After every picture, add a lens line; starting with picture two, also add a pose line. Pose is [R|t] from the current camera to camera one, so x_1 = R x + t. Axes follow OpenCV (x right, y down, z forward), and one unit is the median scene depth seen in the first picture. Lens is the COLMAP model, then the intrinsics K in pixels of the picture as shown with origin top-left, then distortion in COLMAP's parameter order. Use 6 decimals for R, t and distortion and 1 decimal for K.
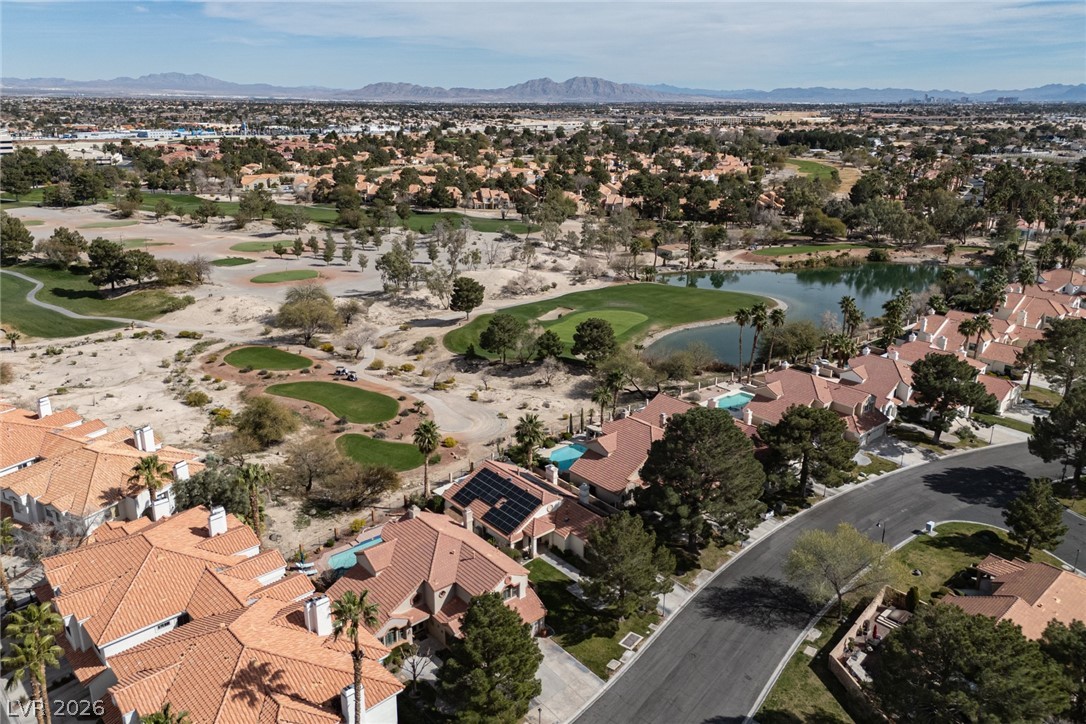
lens RADIAL K [[782.3, 0, 545.6], [0, 782.3, 360.1], [0, 0, 1]] dist [0.041124, -0.022292]
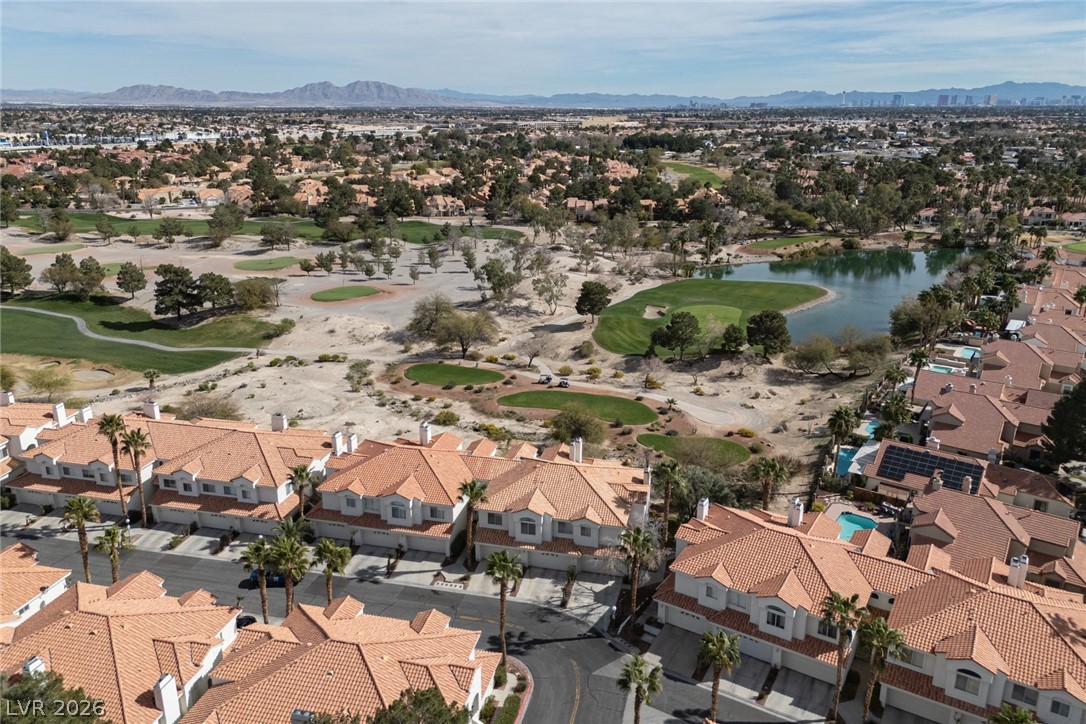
lens RADIAL K [[782.3, 0, 541.9], [0, 782.3, 365.4], [0, 0, 1]] dist [0.041124, -0.022292]
pose [[0.967975, -0.082223, 0.237202, -0.257479], [0.082076, 0.996571, 0.010513, -0.007497], [-0.237253, 0.009292, 0.971403, 0.014904]]
